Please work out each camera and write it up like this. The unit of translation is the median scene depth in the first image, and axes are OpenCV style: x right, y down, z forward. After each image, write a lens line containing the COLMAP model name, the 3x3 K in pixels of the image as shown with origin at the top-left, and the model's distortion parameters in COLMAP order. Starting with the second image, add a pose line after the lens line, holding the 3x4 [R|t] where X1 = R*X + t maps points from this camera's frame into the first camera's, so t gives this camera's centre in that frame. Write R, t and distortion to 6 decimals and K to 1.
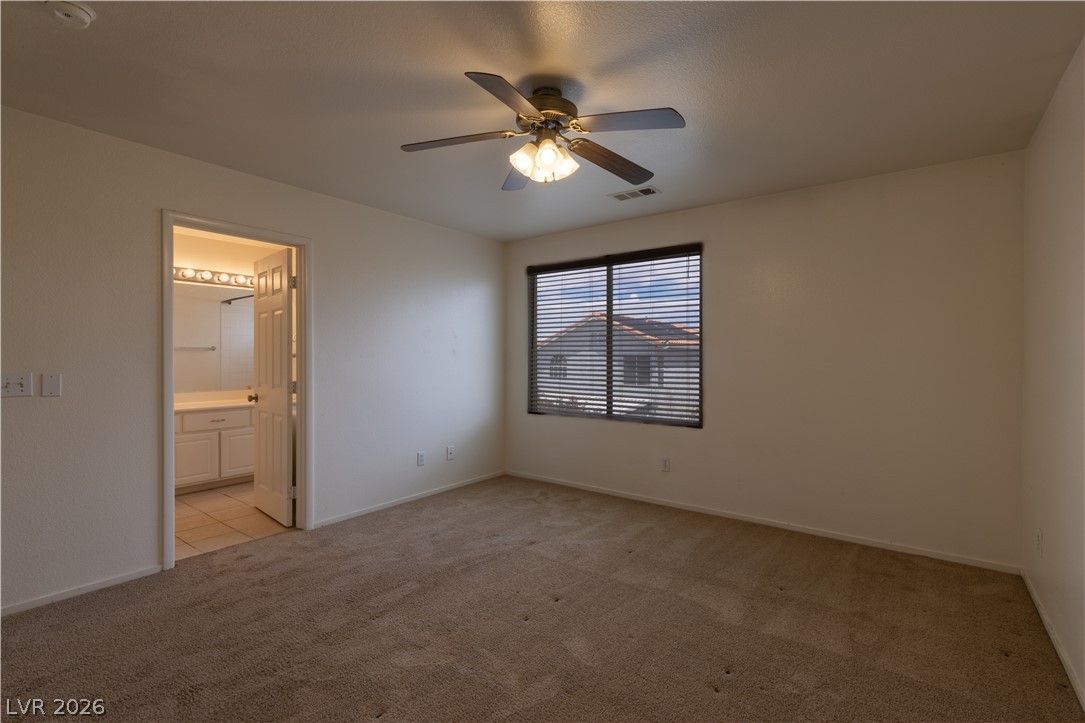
lens RADIAL K [[493.8, 0, 543.8], [0, 493.8, 358.7], [0, 0, 1]] dist [0.008221, -0.001394]
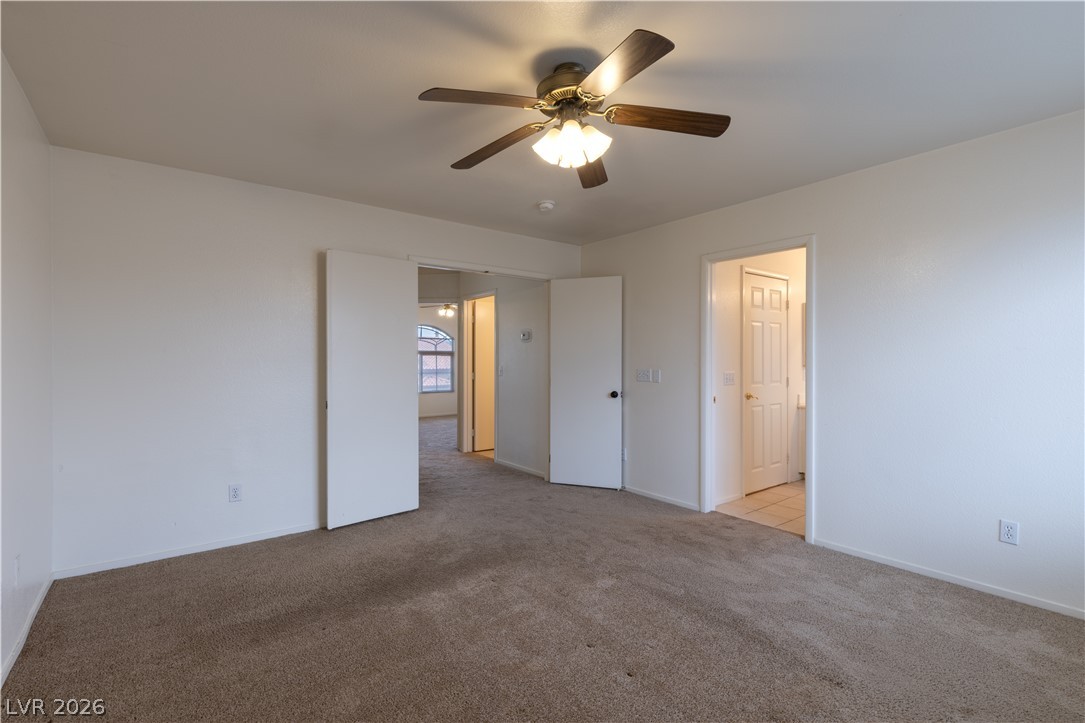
lens RADIAL K [[493.8, 0, 545.2], [0, 493.8, 361.4], [0, 0, 1]] dist [0.008221, -0.001394]
pose [[-0.260150, -0.000263, -0.965568, 0.553899], [-0.000646, 1.000000, -0.000098, -0.000429], [0.965568, 0.000598, -0.260150, 0.736118]]
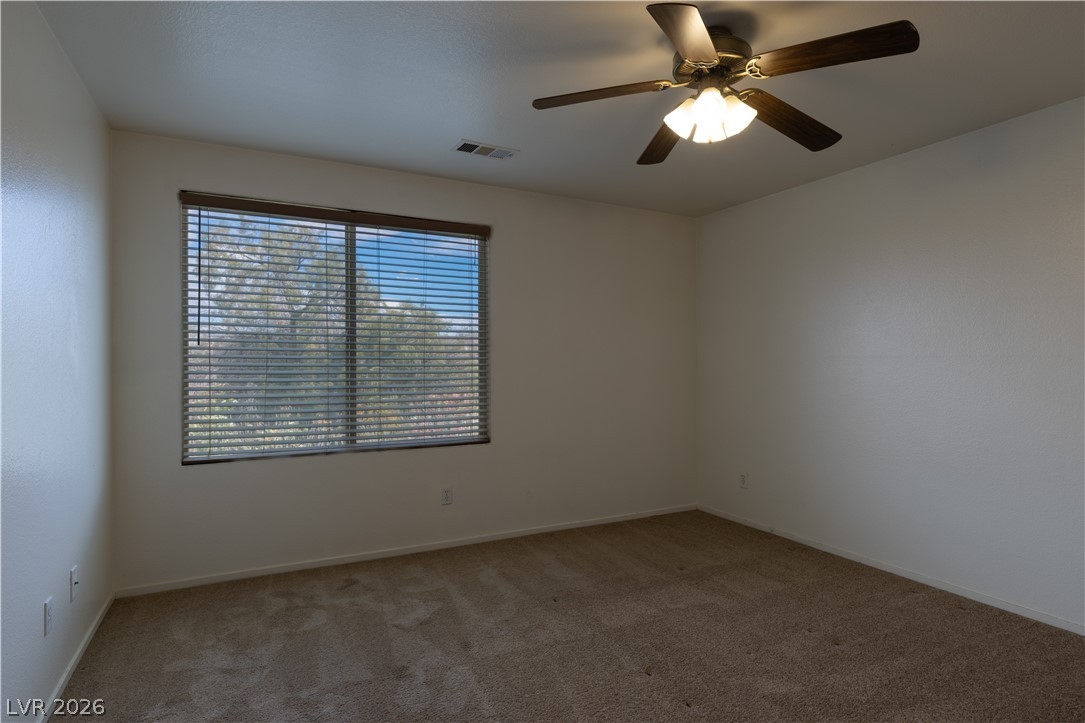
lens RADIAL K [[590.6, 0, 541.4], [0, 590.6, 362.0], [0, 0, 1]] dist [0.000383, -0.000510]
pose [[0.420384, -0.008273, 0.907308, -0.610193], [-0.000167, 0.999958, 0.009195, -0.010388], [-0.907346, -0.004016, 0.420365, 0.519735]]
